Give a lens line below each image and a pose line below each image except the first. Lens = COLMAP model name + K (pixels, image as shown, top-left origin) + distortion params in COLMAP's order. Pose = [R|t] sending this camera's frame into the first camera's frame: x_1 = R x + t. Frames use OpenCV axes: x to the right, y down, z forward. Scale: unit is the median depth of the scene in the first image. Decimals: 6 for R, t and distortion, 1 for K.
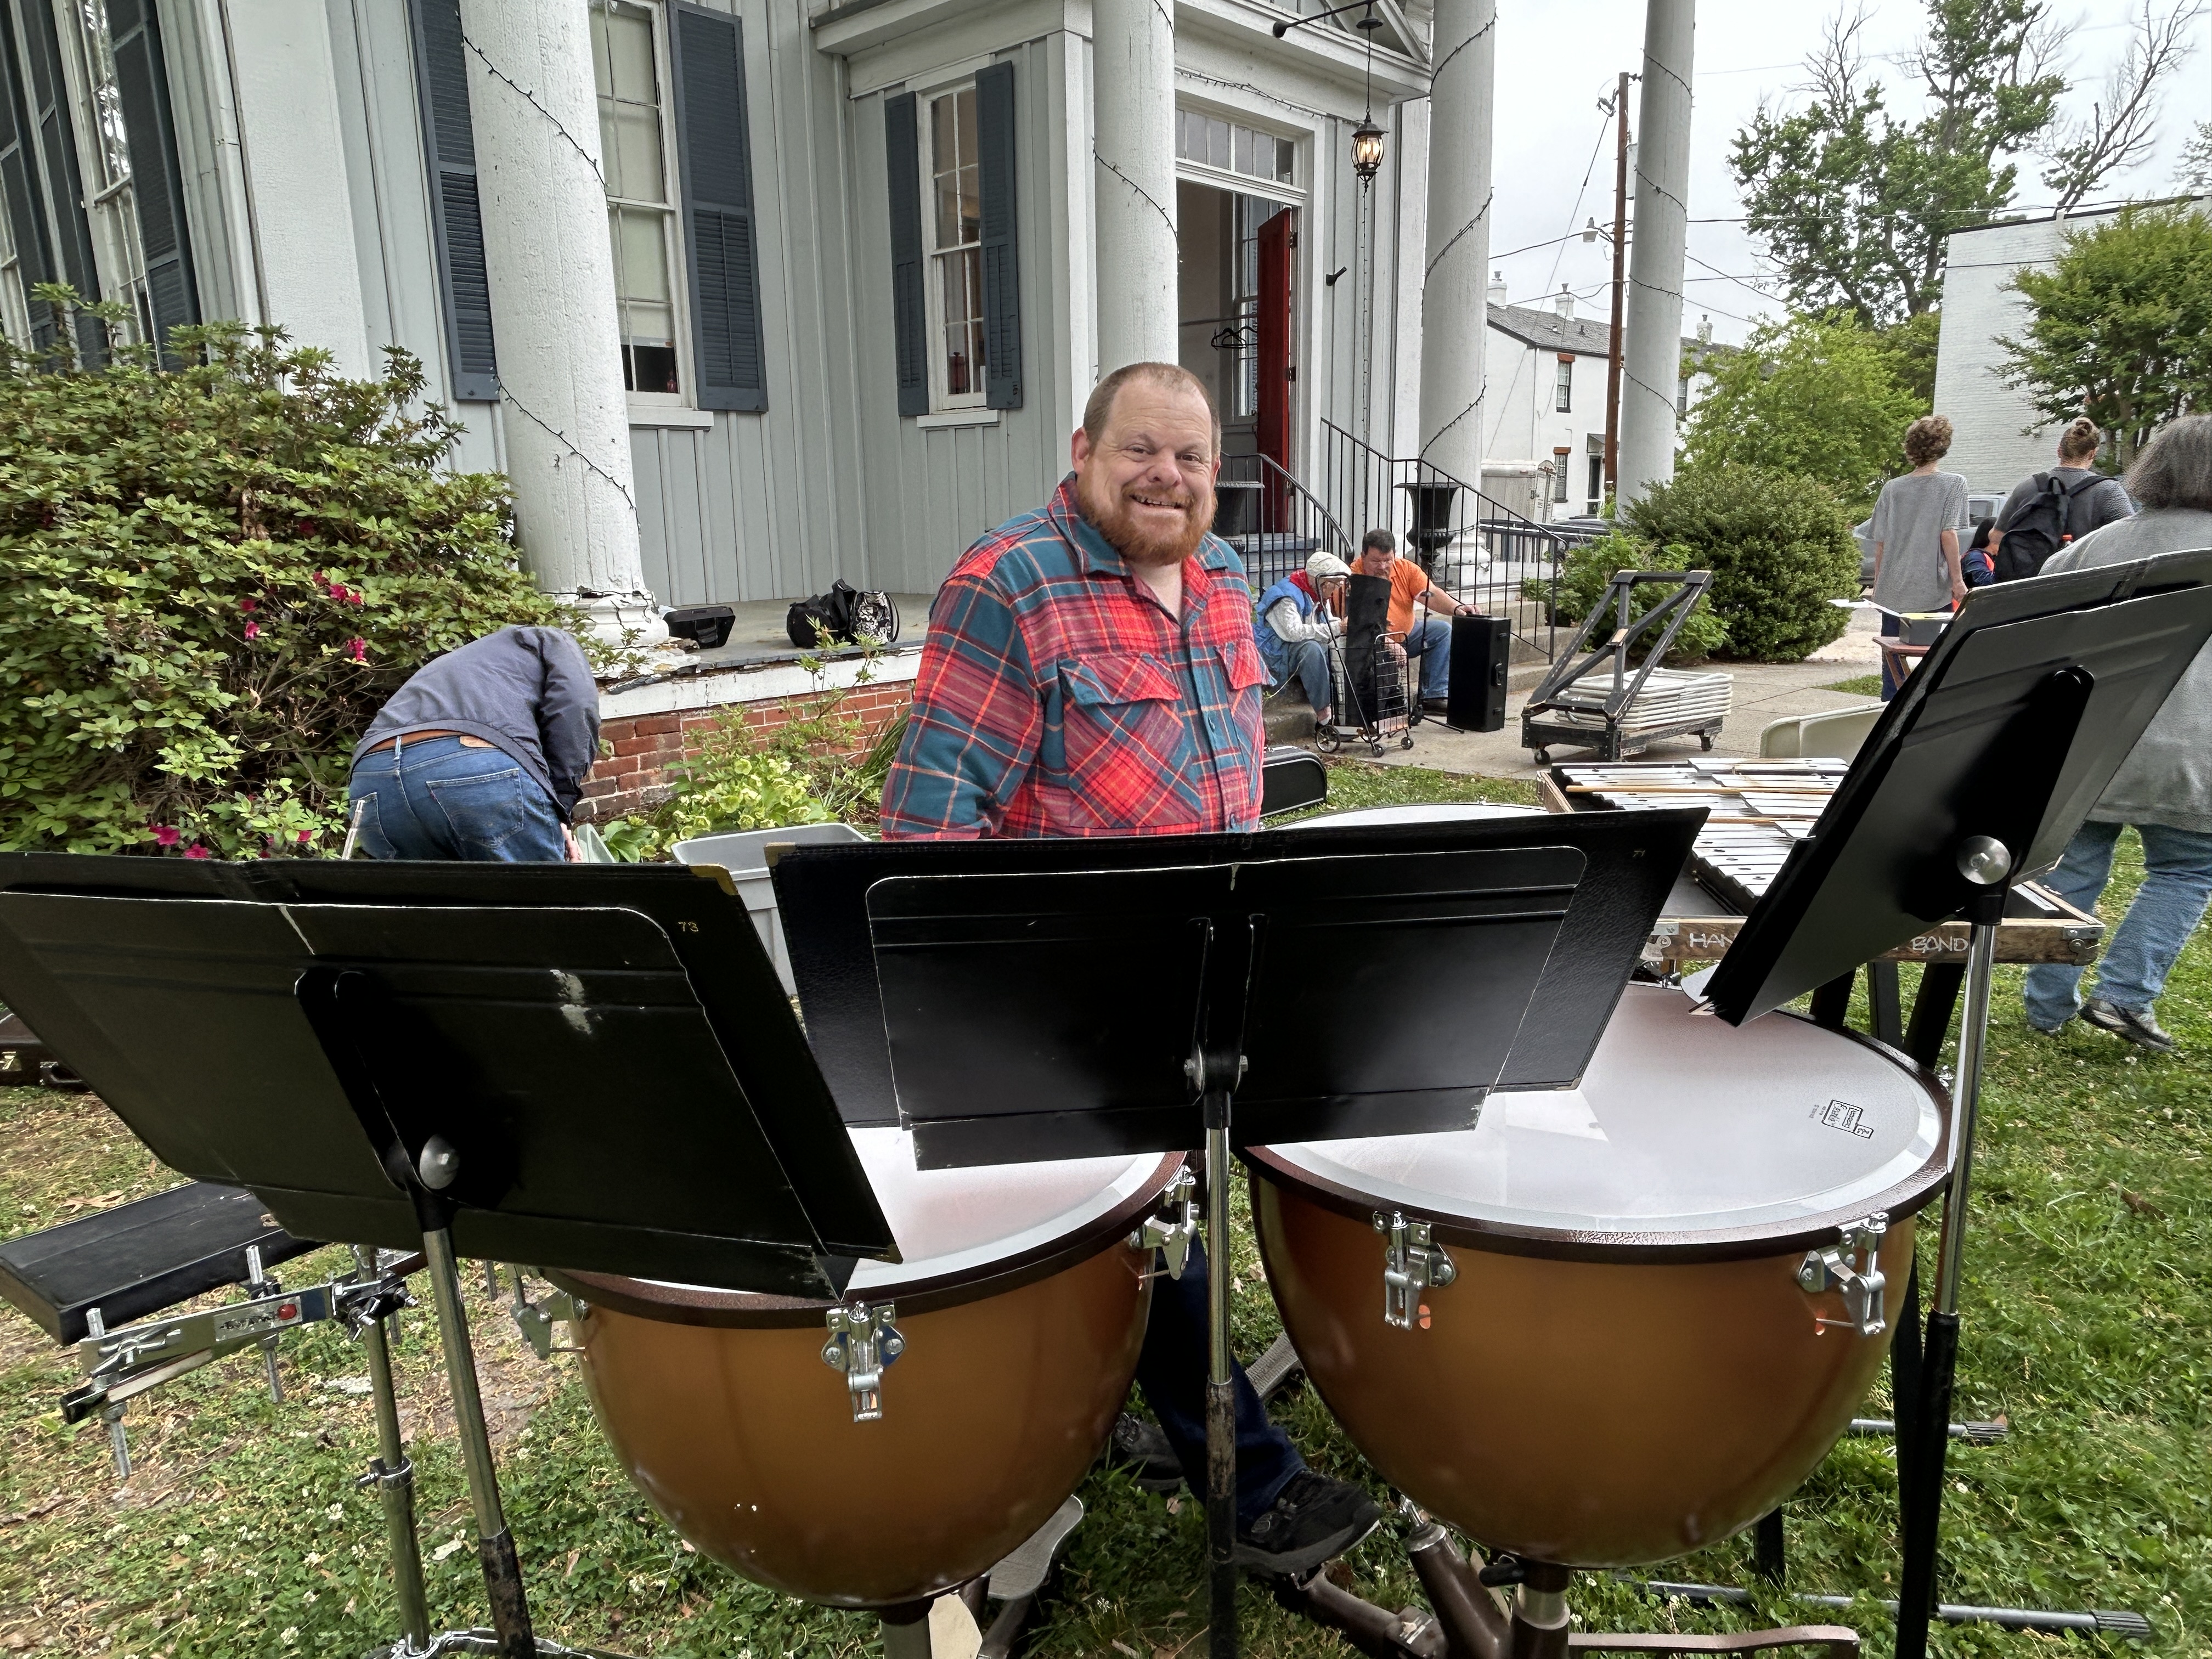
lens RADIAL K [[1408.6, 0, 1107.1], [0, 1408.6, 823.8], [0, 0, 1]] dist [0.002819, -0.002352]
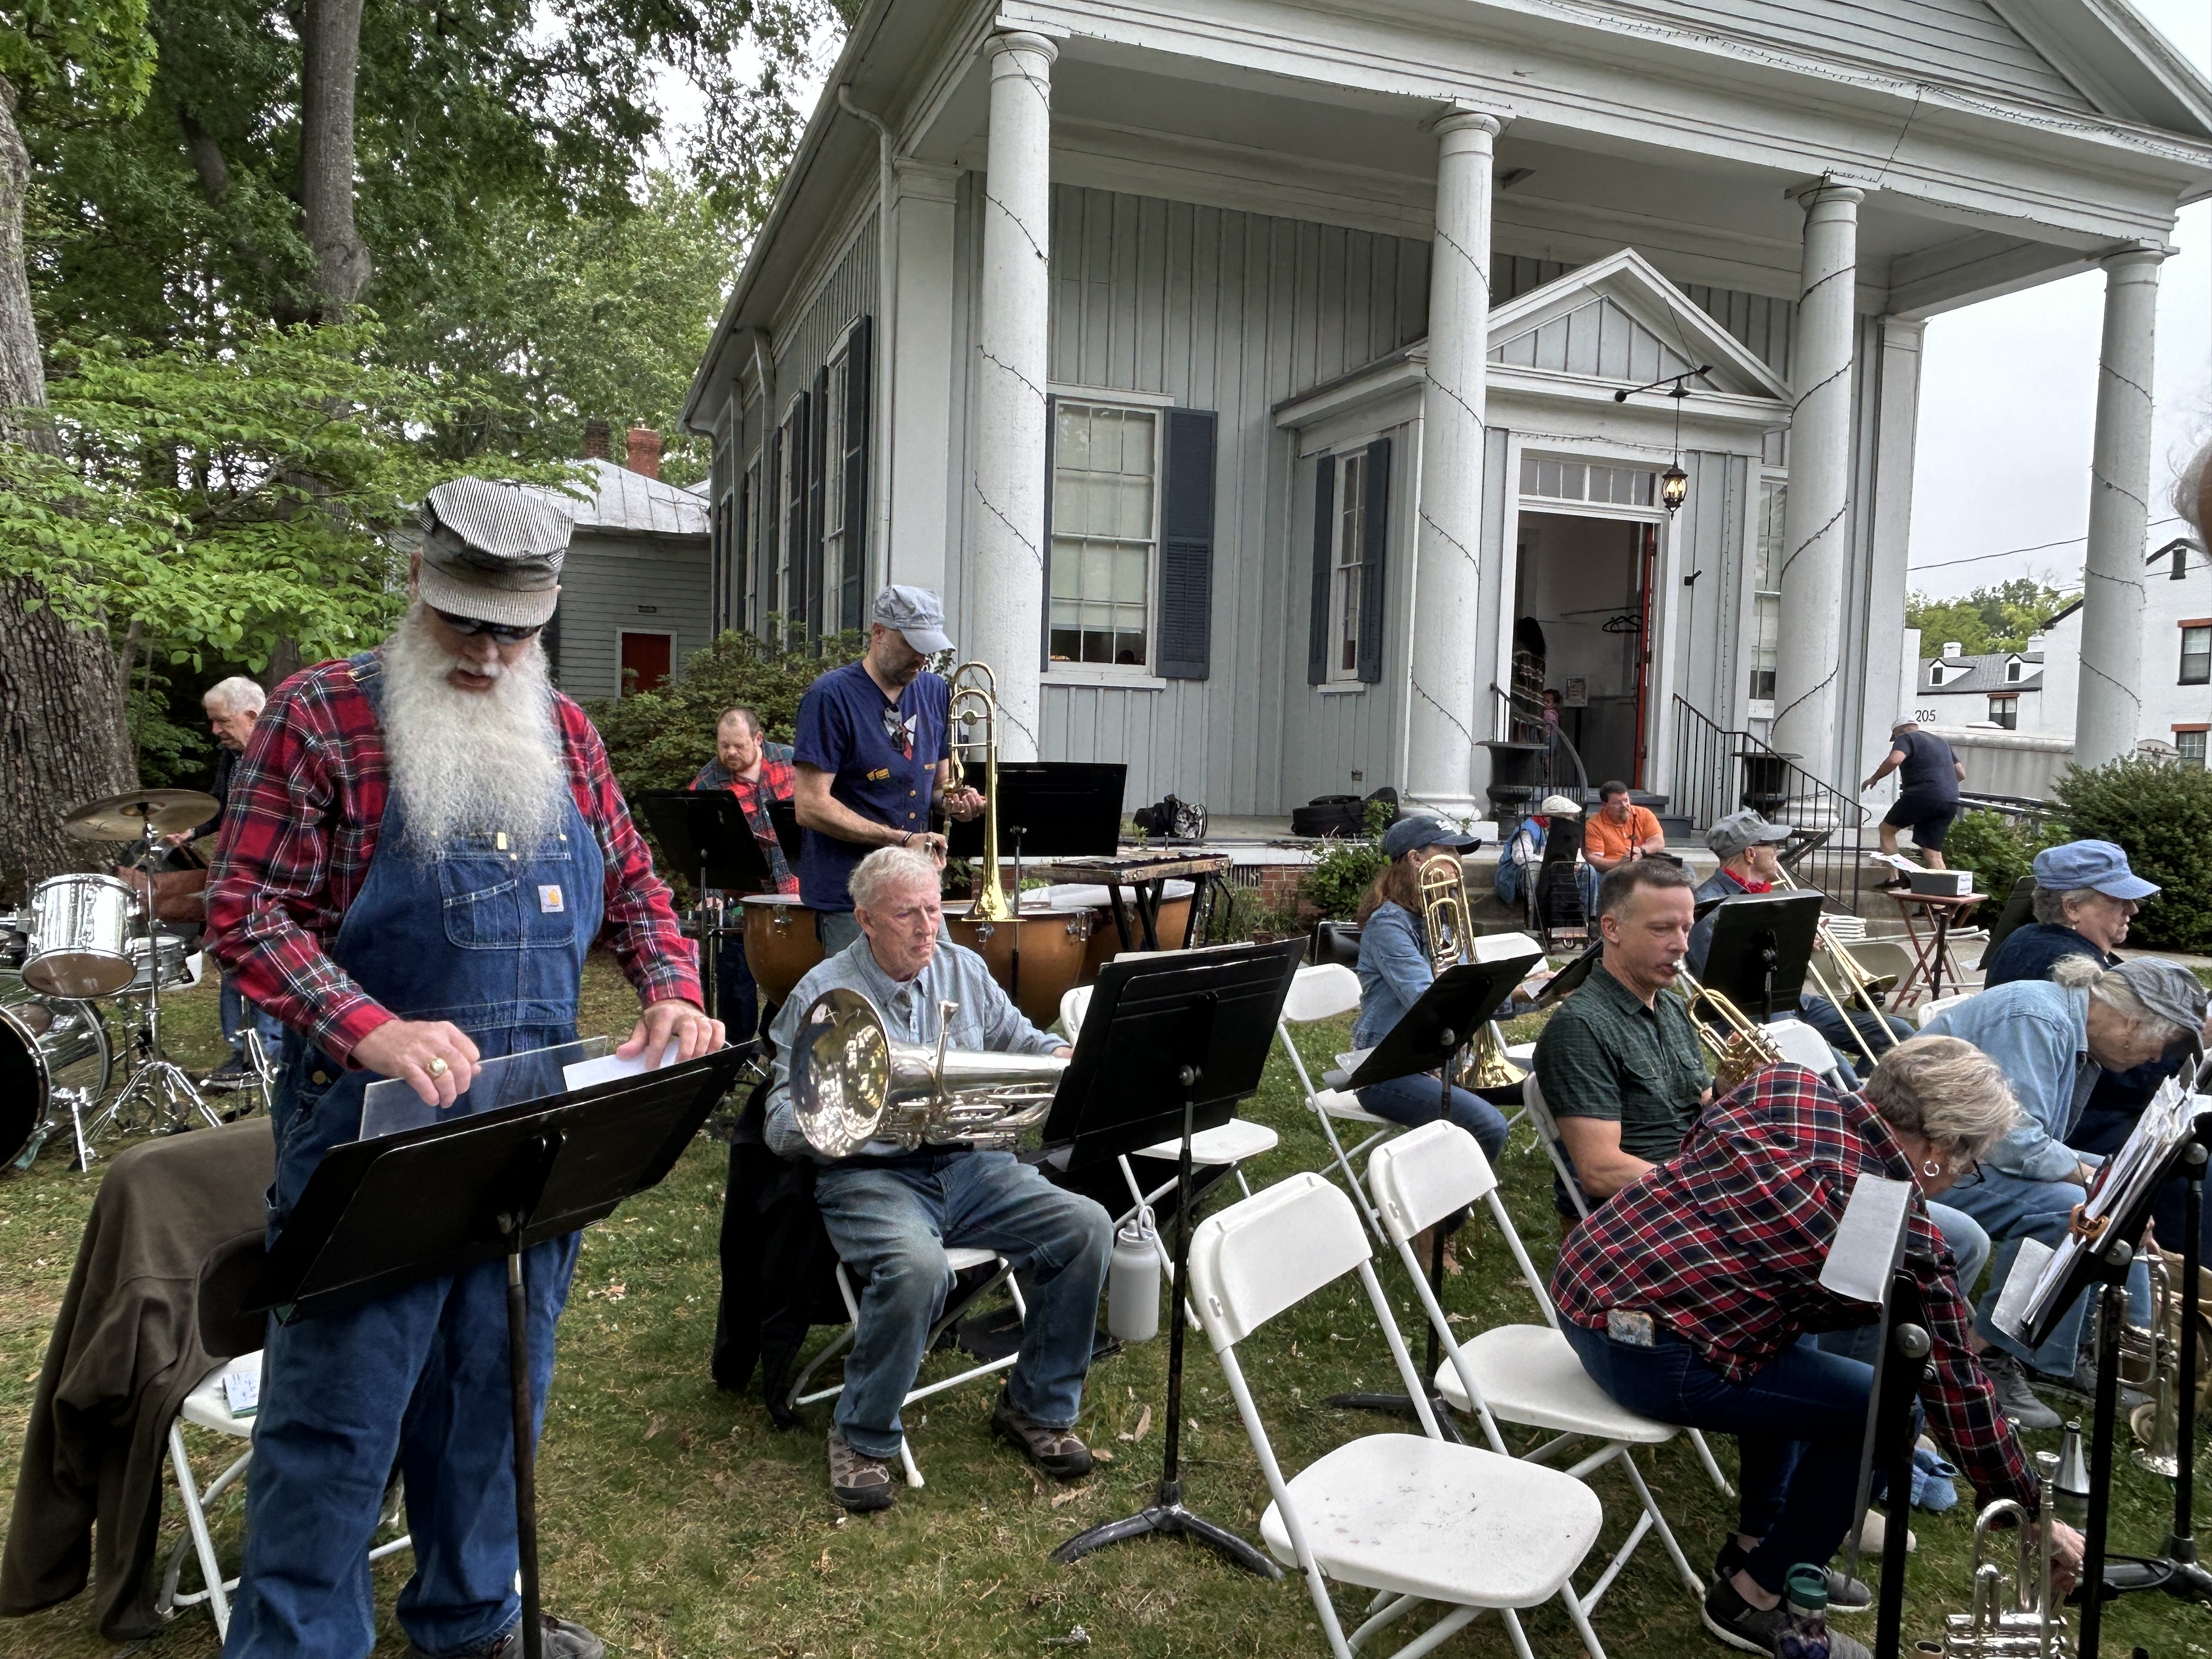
lens RADIAL K [[1579.0, 0, 1105.4], [0, 1579.0, 825.4], [0, 0, 1]] dist [-0.003385, -0.003902]
pose [[0.896175, 0.066372, -0.438708, 0.352360], [-0.142775, 0.979298, -0.143498, 0.079733], [0.420101, 0.191236, 0.887099, -0.370450]]
